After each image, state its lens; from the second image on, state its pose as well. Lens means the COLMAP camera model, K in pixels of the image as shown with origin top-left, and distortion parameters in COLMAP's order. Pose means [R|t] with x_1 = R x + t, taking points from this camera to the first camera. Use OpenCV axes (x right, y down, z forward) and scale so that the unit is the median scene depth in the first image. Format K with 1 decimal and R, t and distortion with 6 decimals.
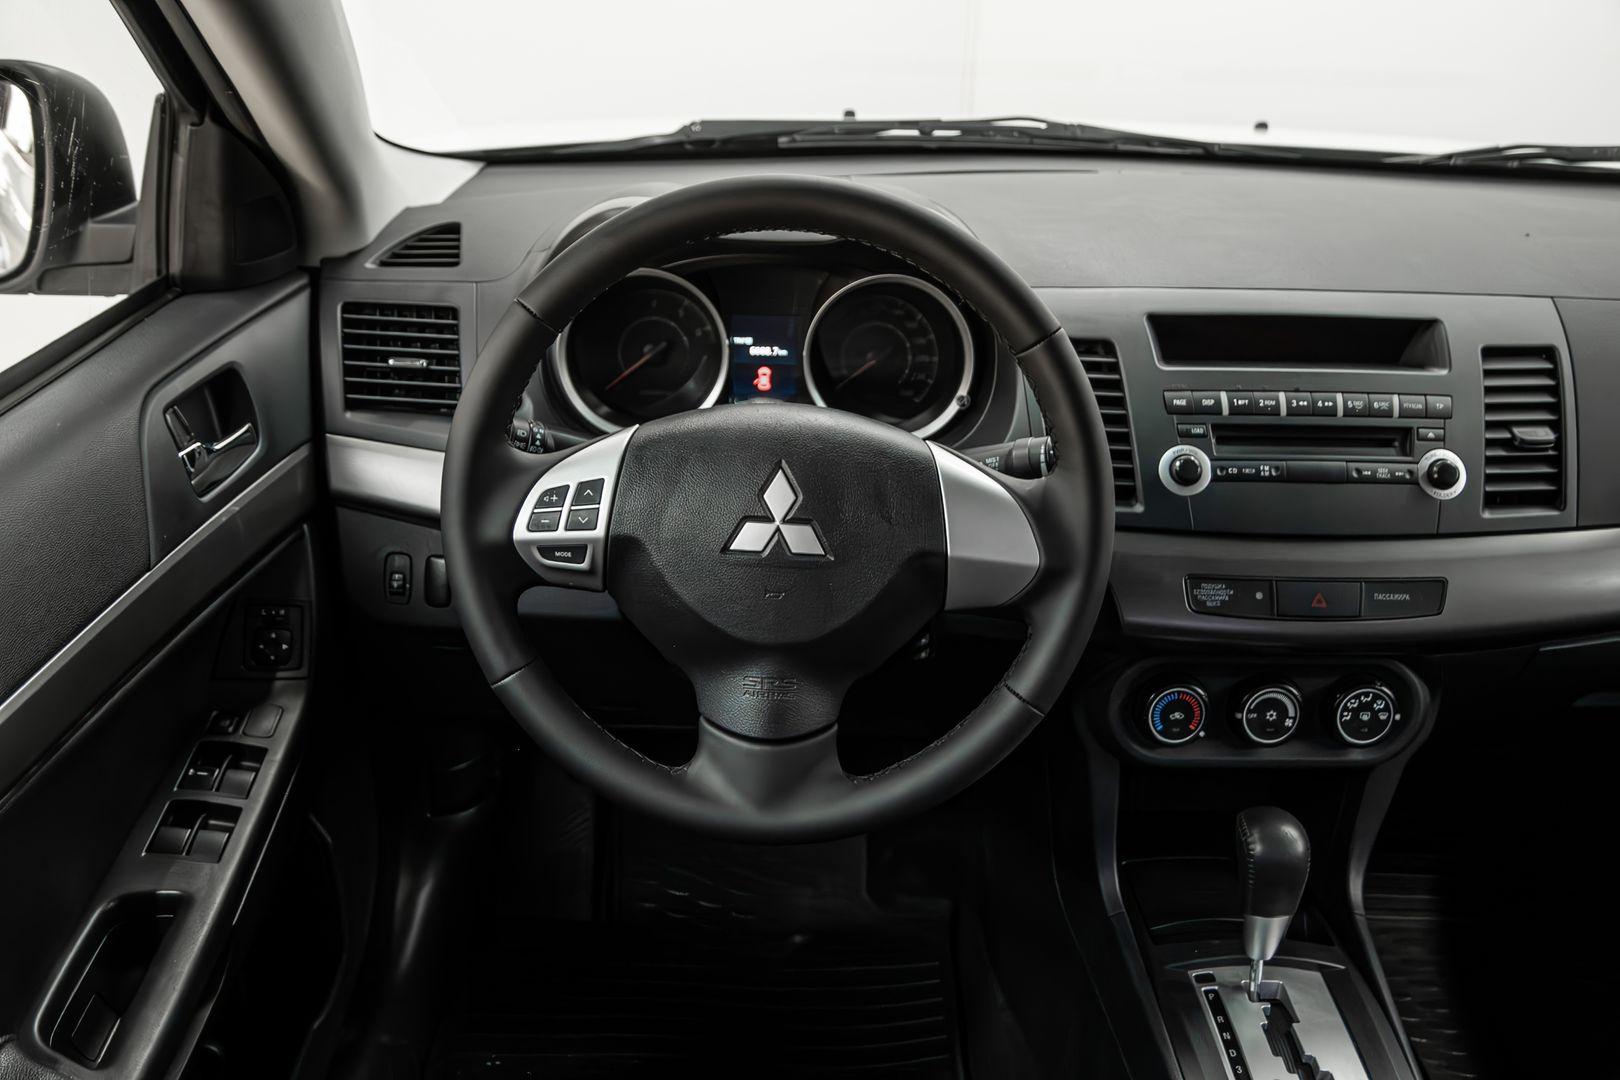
lens RADIAL K [[1489.8, 0, 810.0], [0, 1489.8, 540.0], [0, 0, 1]] dist [-0.092517, 0.269891]
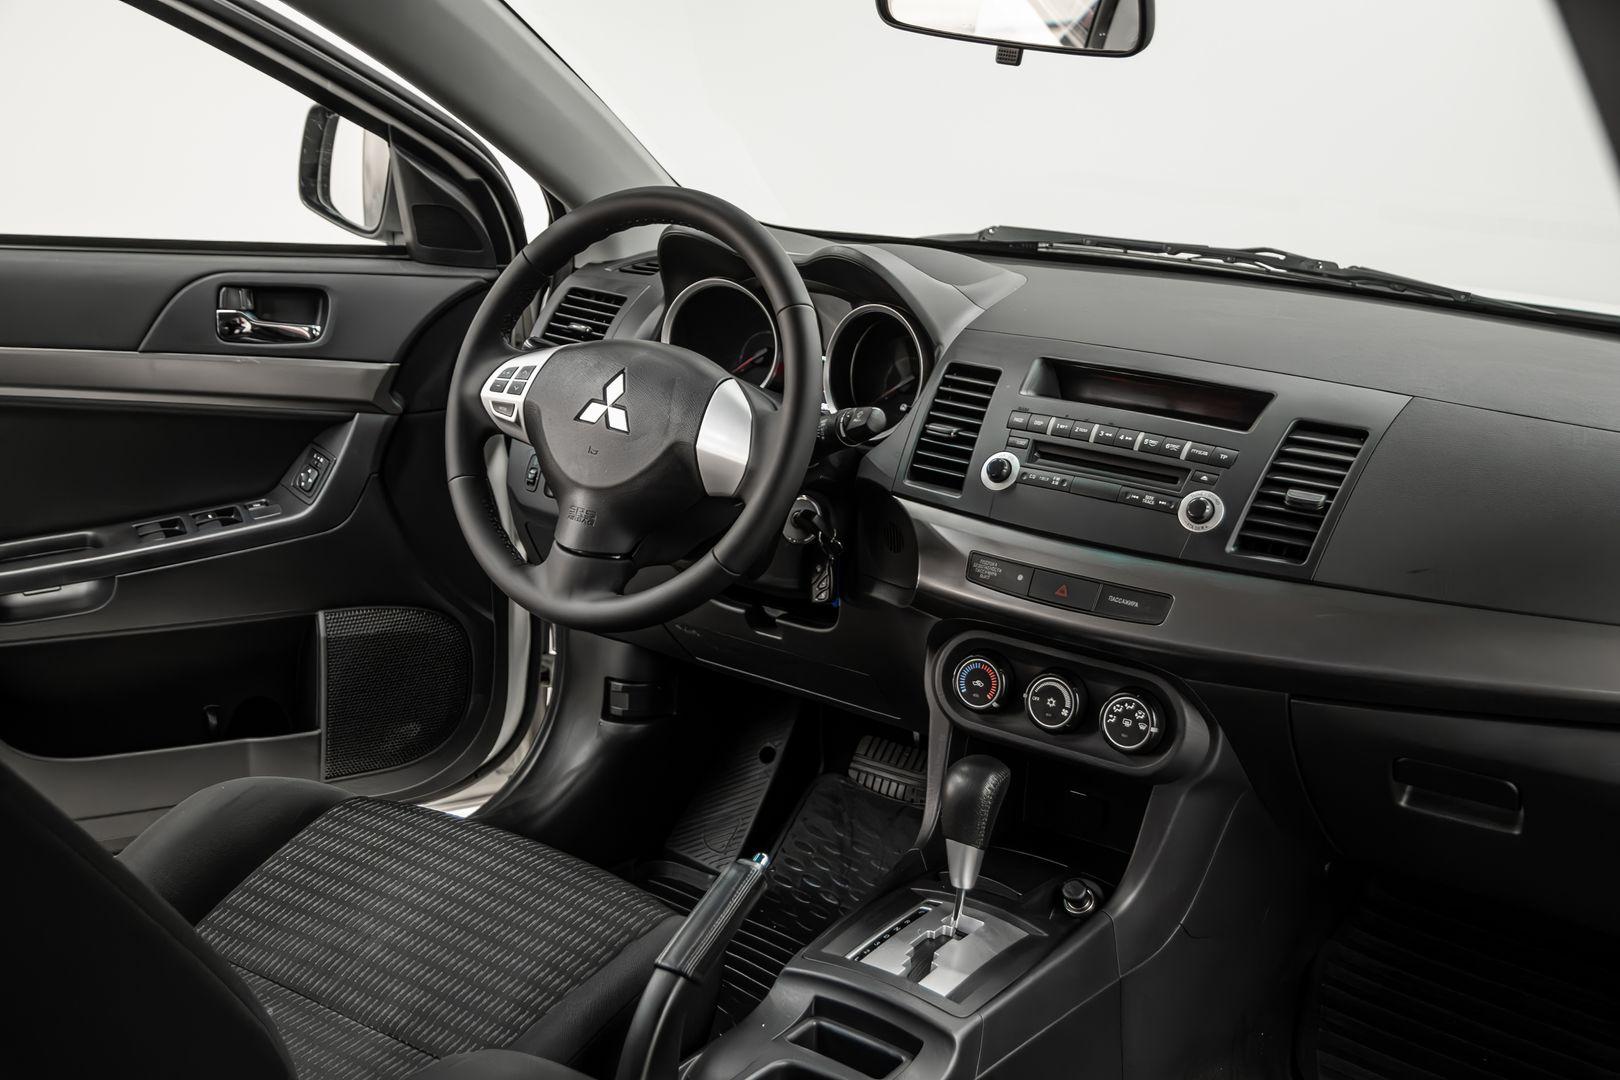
lens RADIAL K [[1944.9, 0, 810.0], [0, 1944.9, 540.0], [0, 0, 1]] dist [0.020570, 0.013260]
pose [[0.807715, 0.172718, -0.563706, 1.030388], [-0.275118, 0.956062, -0.101271, 0.210929], [0.521447, 0.236884, 0.819743, -0.379904]]
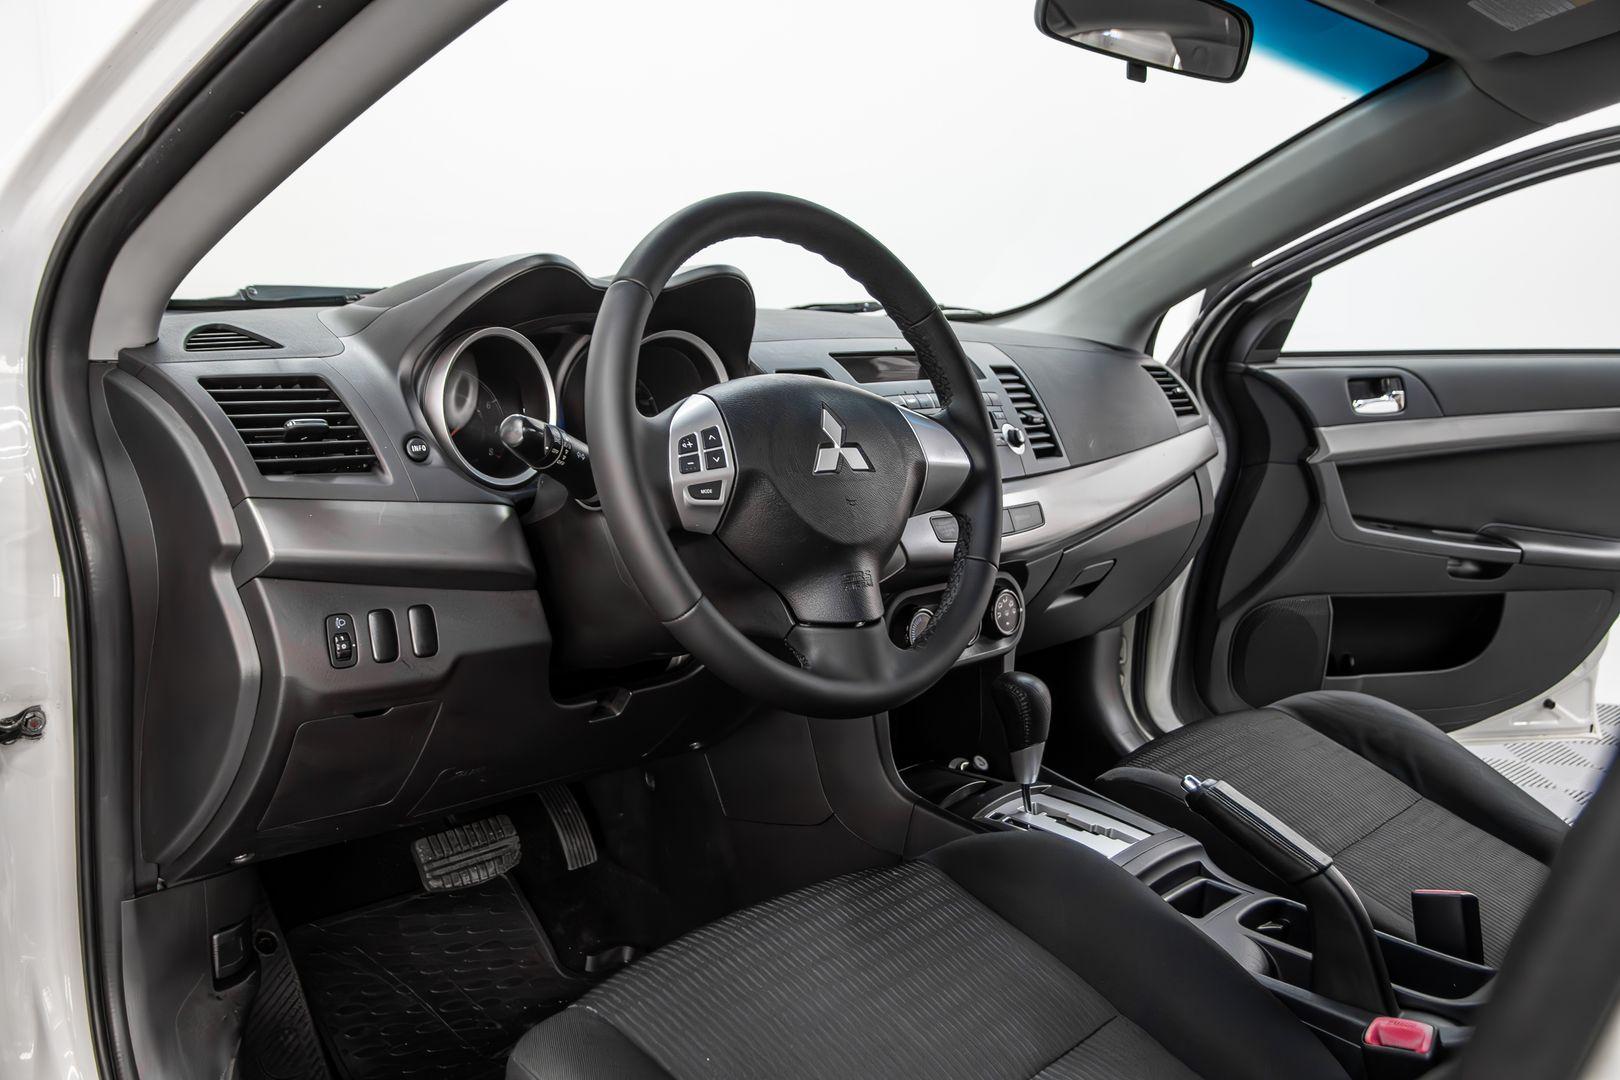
lens RADIAL K [[1342.3, 0, 810.0], [0, 1342.3, 540.0], [0, 0, 1]] dist [-0.078867, 0.000483]
pose [[0.713509, -0.128291, 0.688801, -0.670741], [0.276969, 0.954666, -0.109095, 0.146063], [-0.643579, 0.268617, 0.716695, 0.183026]]
